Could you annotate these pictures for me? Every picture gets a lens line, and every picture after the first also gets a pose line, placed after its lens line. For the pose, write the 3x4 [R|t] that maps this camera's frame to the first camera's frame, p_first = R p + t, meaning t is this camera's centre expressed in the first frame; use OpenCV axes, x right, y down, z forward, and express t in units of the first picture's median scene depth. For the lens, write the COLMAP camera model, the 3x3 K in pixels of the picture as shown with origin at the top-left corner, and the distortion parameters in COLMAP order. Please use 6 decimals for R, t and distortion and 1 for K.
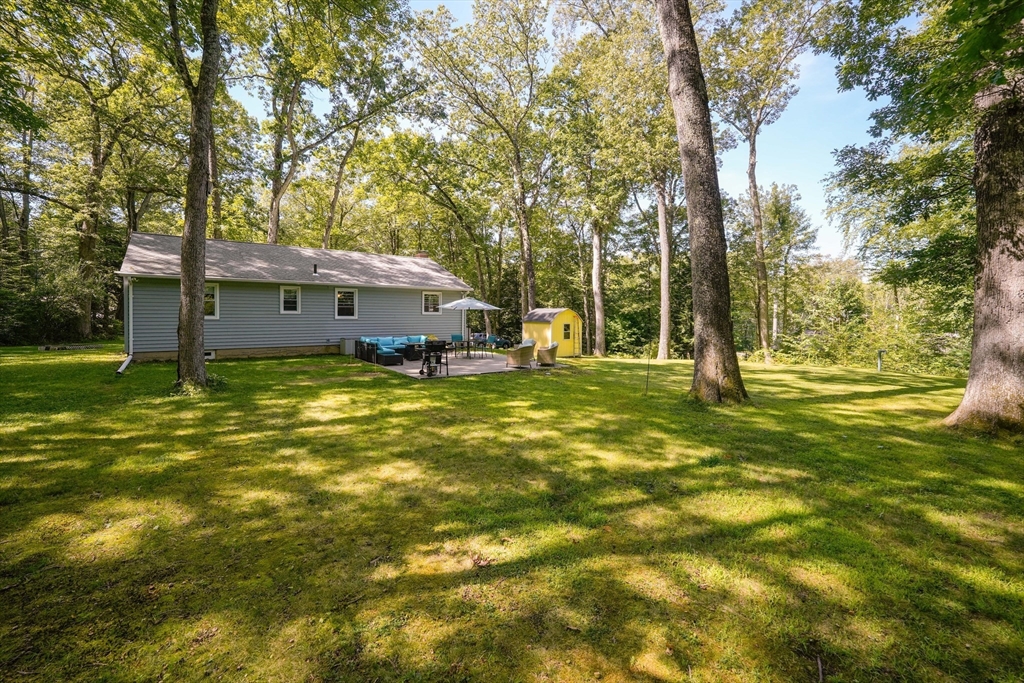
lens RADIAL K [[437.5, 0, 511.1], [0, 437.5, 340.4], [0, 0, 1]] dist [-0.011972, -0.000107]
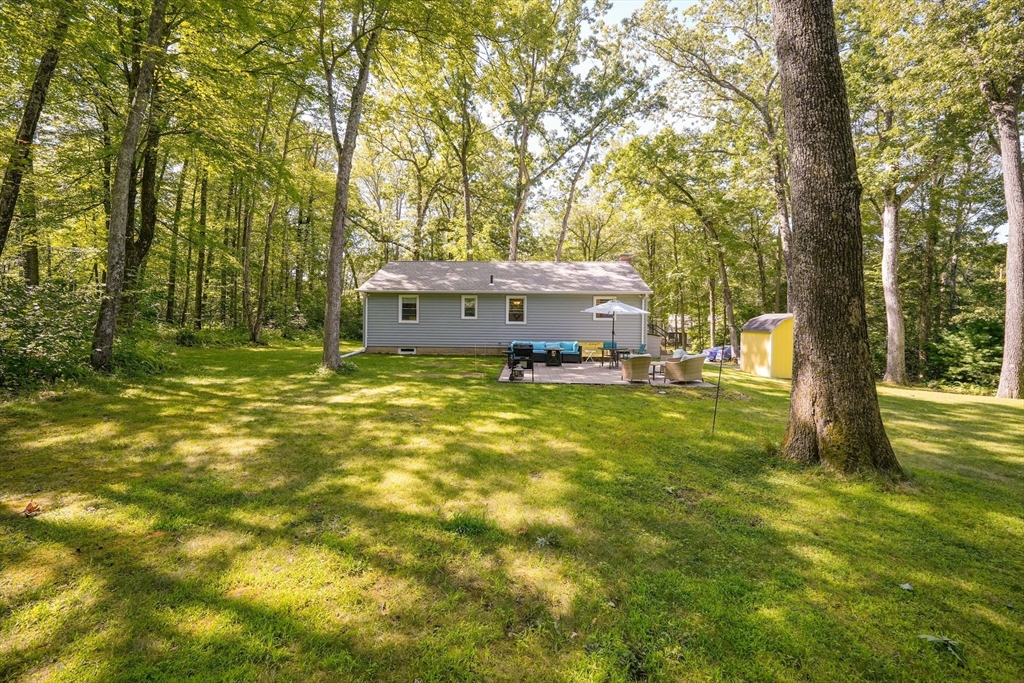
lens RADIAL K [[437.5, 0, 511.8], [0, 437.5, 336.9], [0, 0, 1]] dist [-0.011972, -0.000107]
pose [[0.763483, 0.021909, -0.645456, 0.329010], [-0.044094, 0.998861, -0.018252, 0.002010], [0.644321, 0.042396, 0.763579, 0.188865]]
